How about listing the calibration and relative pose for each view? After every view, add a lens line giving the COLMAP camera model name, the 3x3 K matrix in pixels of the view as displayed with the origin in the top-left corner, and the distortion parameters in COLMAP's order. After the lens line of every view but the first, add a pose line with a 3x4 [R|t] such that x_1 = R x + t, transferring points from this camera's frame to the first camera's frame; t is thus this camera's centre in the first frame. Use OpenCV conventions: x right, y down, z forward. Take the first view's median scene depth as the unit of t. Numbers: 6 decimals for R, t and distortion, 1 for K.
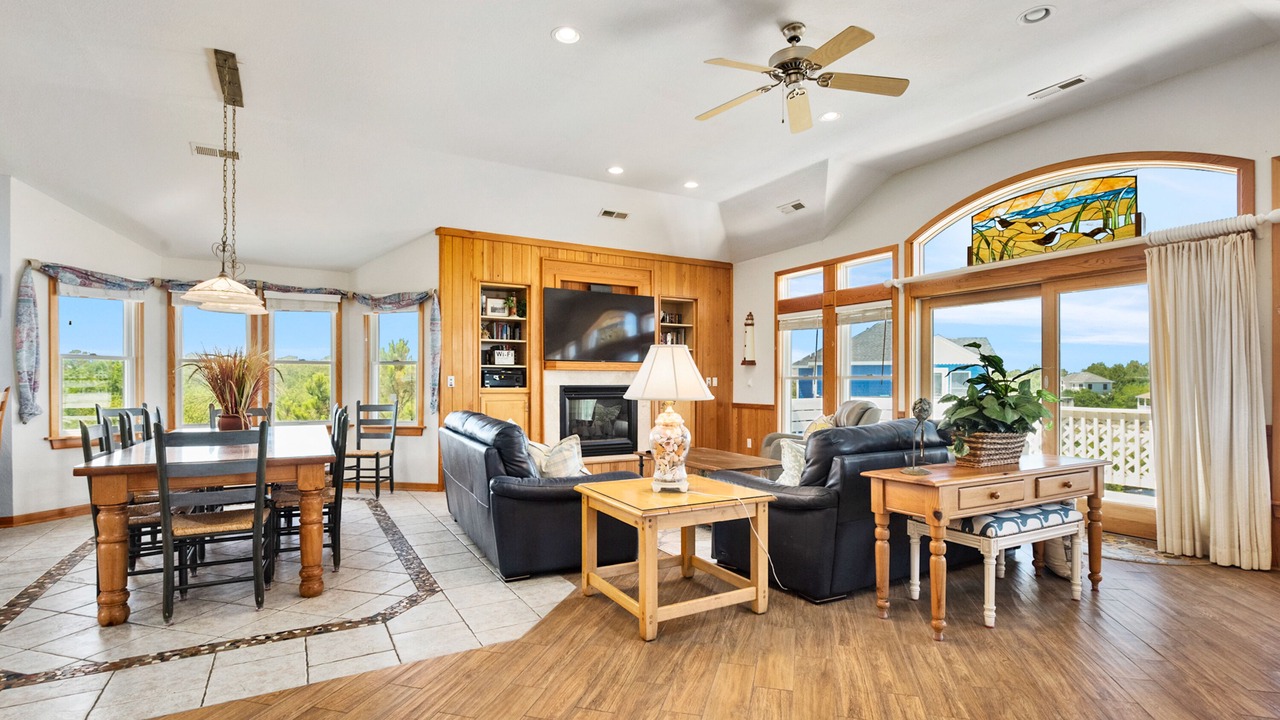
lens RADIAL K [[605.3, 0, 626.6], [0, 605.3, 377.5], [0, 0, 1]] dist [-0.002509, -0.000776]
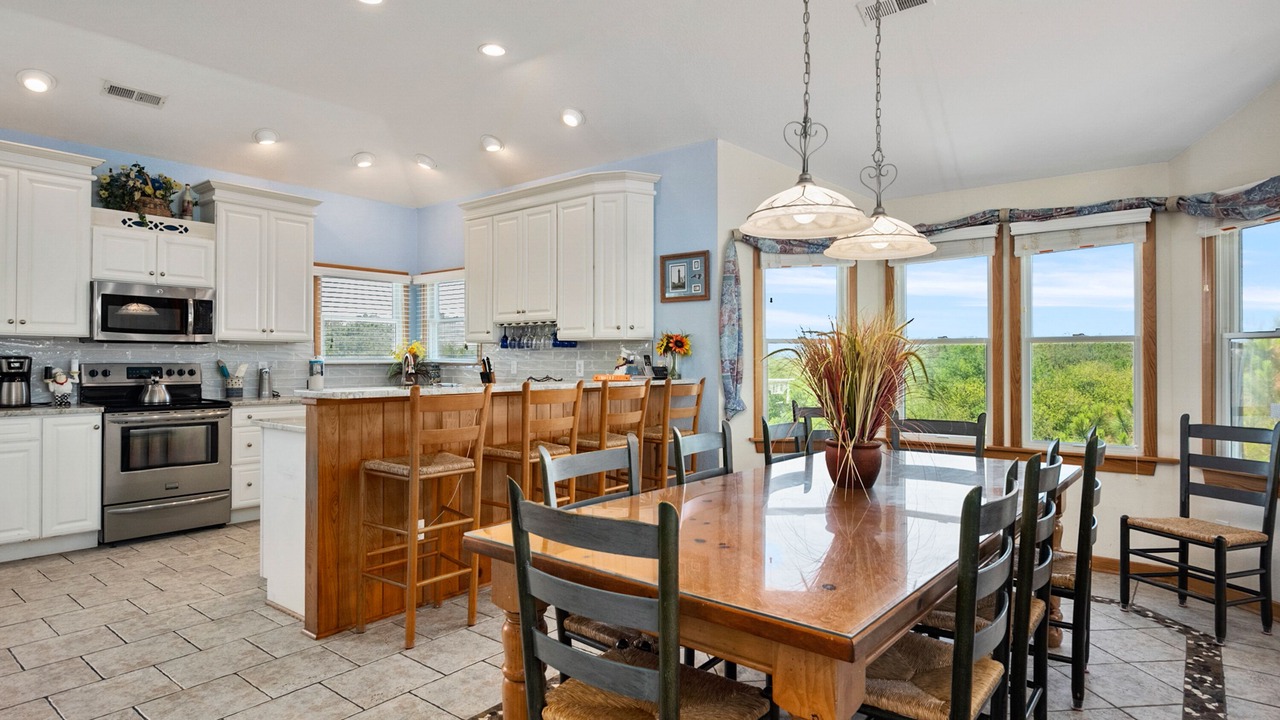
lens RADIAL K [[695.0, 0, 643.3], [0, 695.0, 357.7], [0, 0, 1]] dist [-0.008262, -0.000166]
pose [[0.382801, -0.007059, -0.923804, -0.095058], [0.004330, 0.999974, -0.005846, -0.005919], [0.923821, -0.001762, 0.382821, 0.377247]]
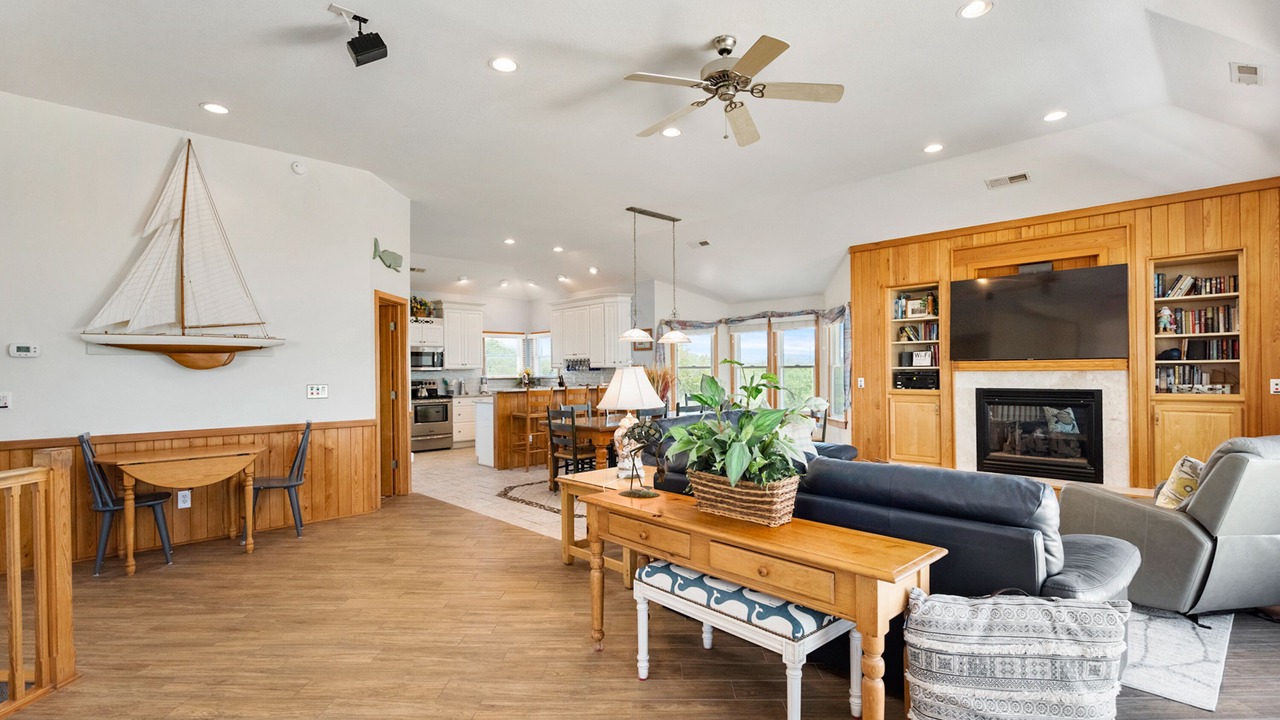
lens RADIAL K [[572.6, 0, 637.4], [0, 572.6, 367.0], [0, 0, 1]] dist [-0.008332, -0.000806]
pose [[0.259608, -0.011330, -0.965648, 0.603125], [0.014554, 0.999864, -0.007819, -0.020149], [0.965604, -0.012024, 0.259738, 0.326459]]
